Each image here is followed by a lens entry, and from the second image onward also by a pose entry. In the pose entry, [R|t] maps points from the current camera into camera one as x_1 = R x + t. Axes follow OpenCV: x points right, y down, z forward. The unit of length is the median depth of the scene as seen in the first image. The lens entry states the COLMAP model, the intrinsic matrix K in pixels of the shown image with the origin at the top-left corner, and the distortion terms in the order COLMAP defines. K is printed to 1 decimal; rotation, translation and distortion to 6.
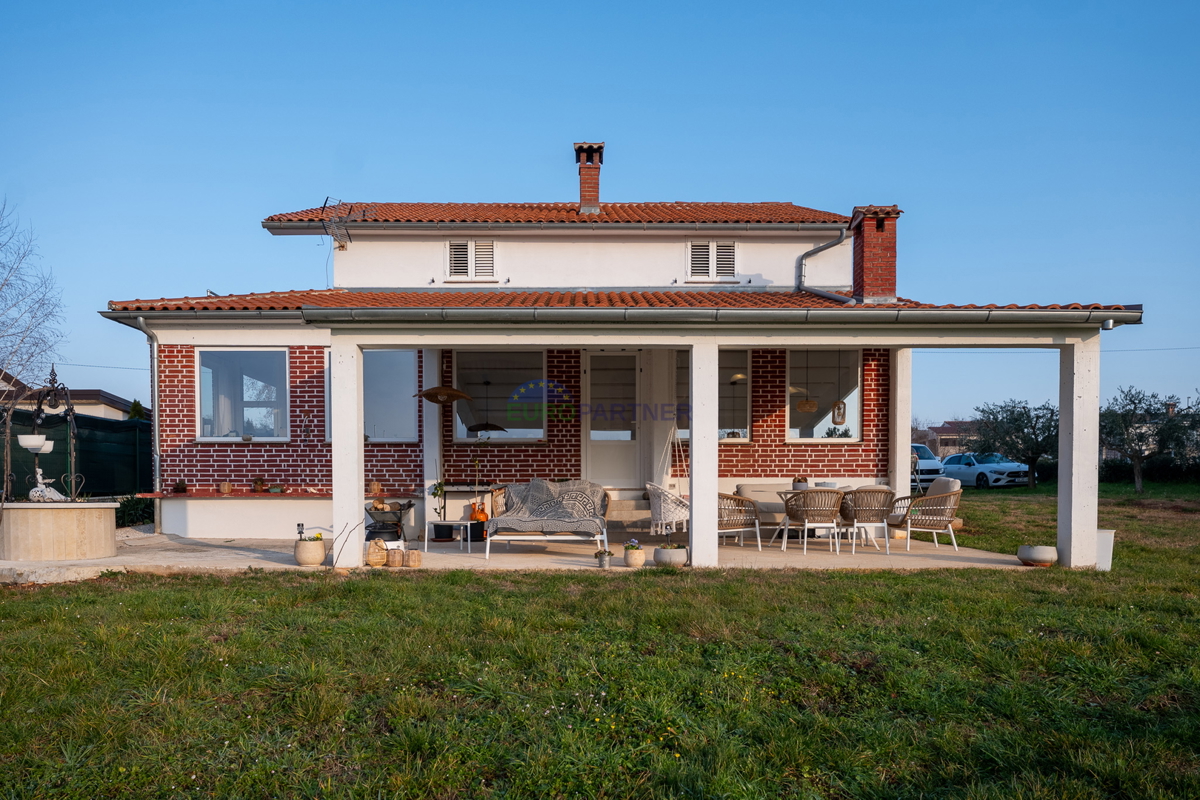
lens RADIAL K [[803.0, 0, 599.9], [0, 803.0, 403.2], [0, 0, 1]] dist [-0.007193, 0.000067]
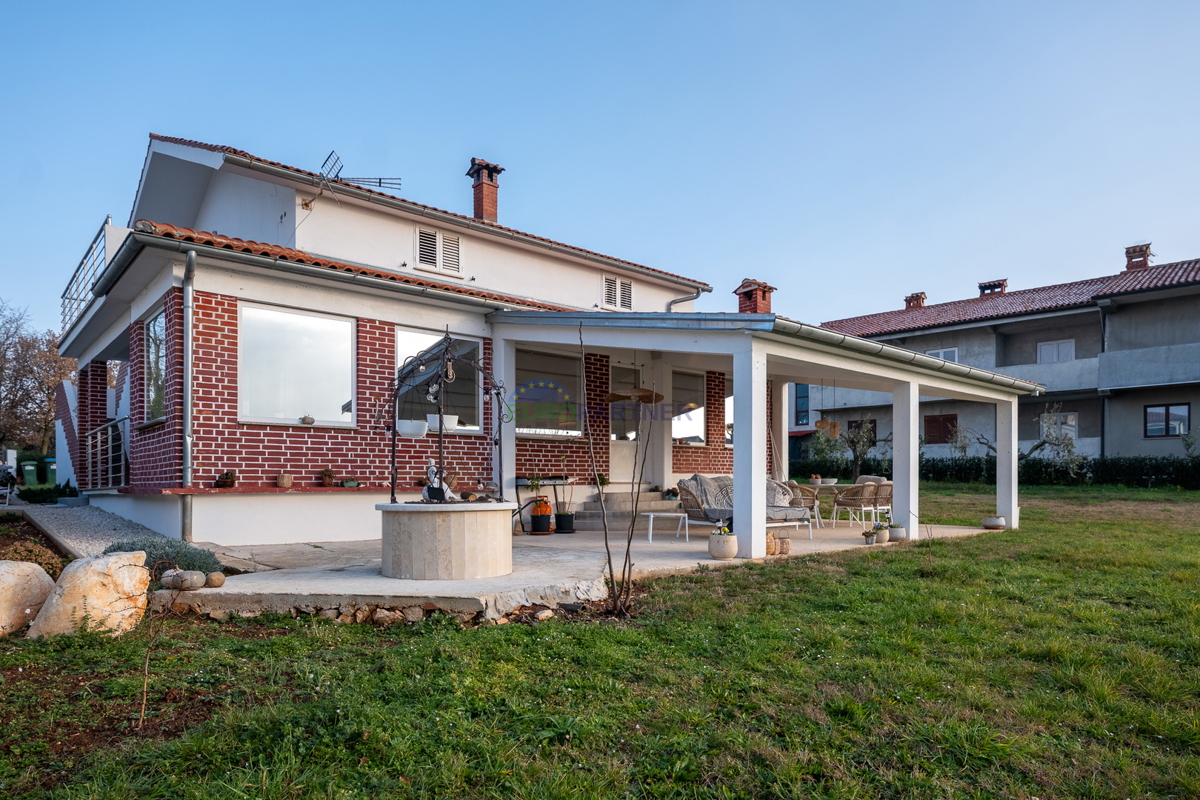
lens RADIAL K [[688.2, 0, 599.8], [0, 688.2, 397.5], [0, 0, 1]] dist [-0.008607, -0.000255]
pose [[0.768712, 0.079122, 0.634683, -0.660513], [-0.071553, 0.996728, -0.037593, 0.024461], [-0.635581, -0.016515, 0.771858, 0.260714]]
